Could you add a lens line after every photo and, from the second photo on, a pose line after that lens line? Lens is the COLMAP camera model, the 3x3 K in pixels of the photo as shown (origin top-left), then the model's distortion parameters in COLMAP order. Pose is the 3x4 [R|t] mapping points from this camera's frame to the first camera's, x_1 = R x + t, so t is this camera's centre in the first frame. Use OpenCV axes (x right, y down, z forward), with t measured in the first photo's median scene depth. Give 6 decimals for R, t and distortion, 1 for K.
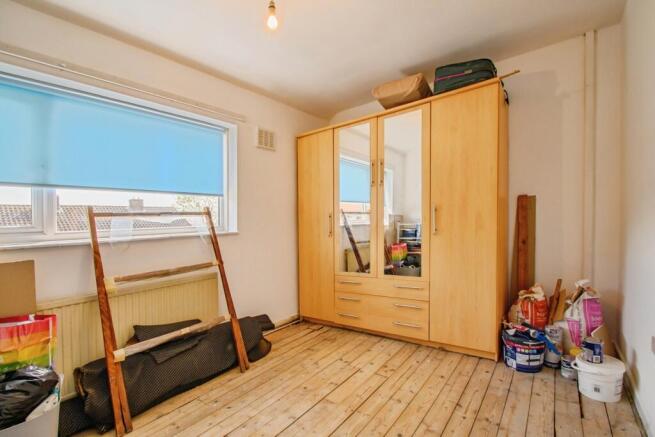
lens RADIAL K [[285.0, 0, 330.0], [0, 285.0, 217.4], [0, 0, 1]] dist [-0.013498, -0.000174]
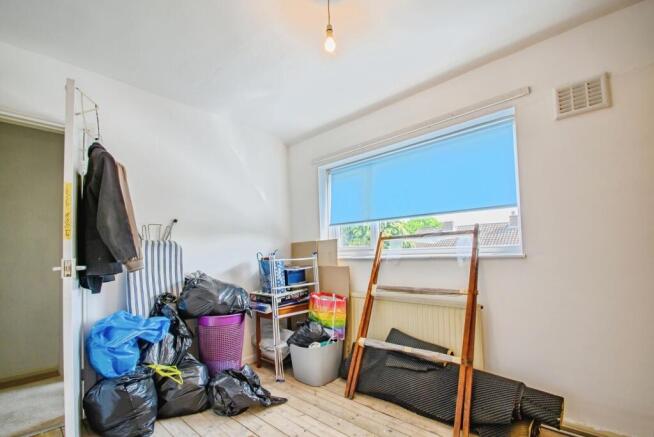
lens RADIAL K [[284.6, 0, 329.5], [0, 284.6, 217.4], [0, 0, 1]] dist [-0.013498, -0.000174]
pose [[-0.076276, -0.075867, -0.994196, 0.556141], [0.048215, 0.995654, -0.079677, -0.011779], [0.995920, -0.054013, -0.072286, 0.784796]]
